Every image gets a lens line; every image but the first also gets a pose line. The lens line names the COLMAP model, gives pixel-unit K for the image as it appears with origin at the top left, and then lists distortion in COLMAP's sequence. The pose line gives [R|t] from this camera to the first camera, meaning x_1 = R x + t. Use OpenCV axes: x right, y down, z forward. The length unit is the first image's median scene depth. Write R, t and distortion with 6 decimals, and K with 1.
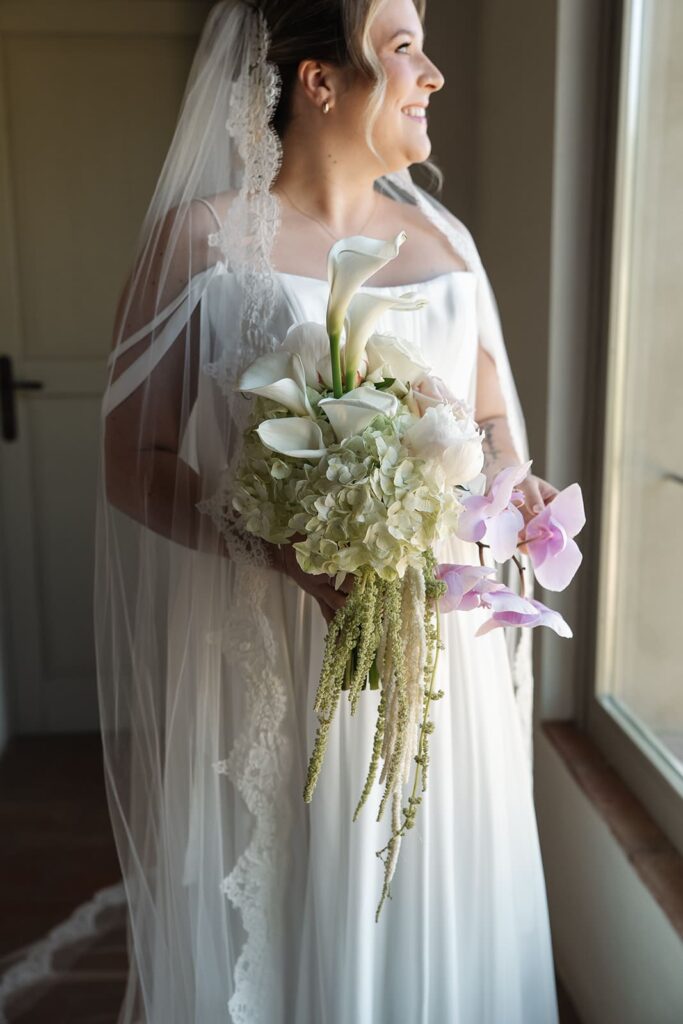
lens RADIAL K [[840.6, 0, 341.5], [0, 840.6, 512.0], [0, 0, 1]] dist [0.152854, -0.420755]
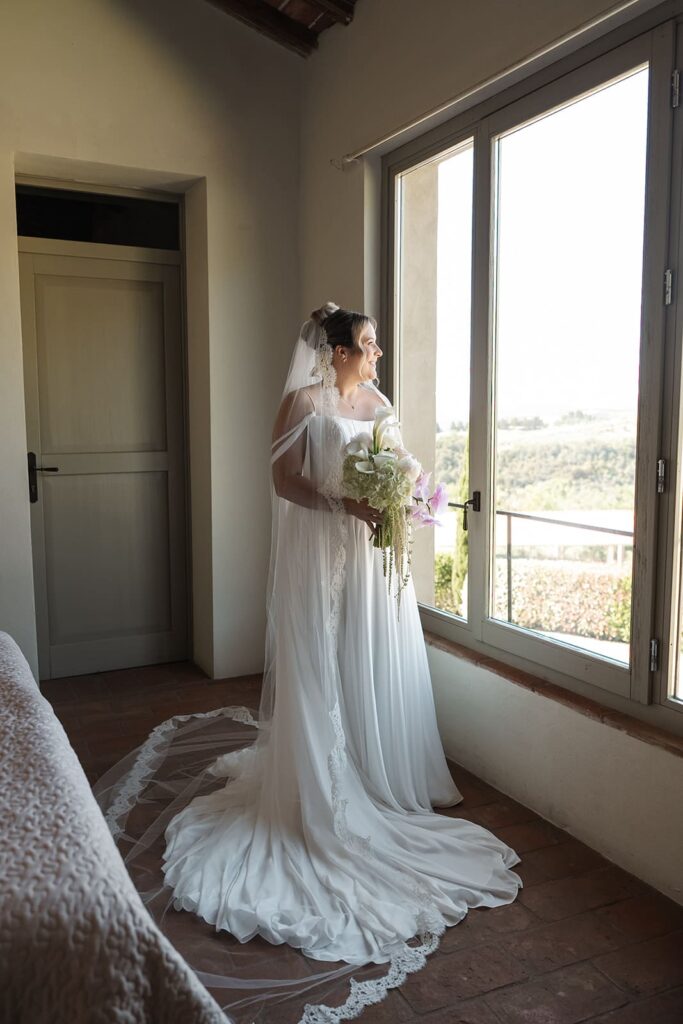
lens RADIAL K [[840.6, 0, 341.5], [0, 840.6, 512.0], [0, 0, 1]] dist [0.152854, -0.420755]
pose [[0.925824, -0.047950, 0.374900, -1.365557], [0.086867, 0.992362, -0.087594, 0.358987], [-0.367836, 0.113663, 0.922918, -1.948220]]
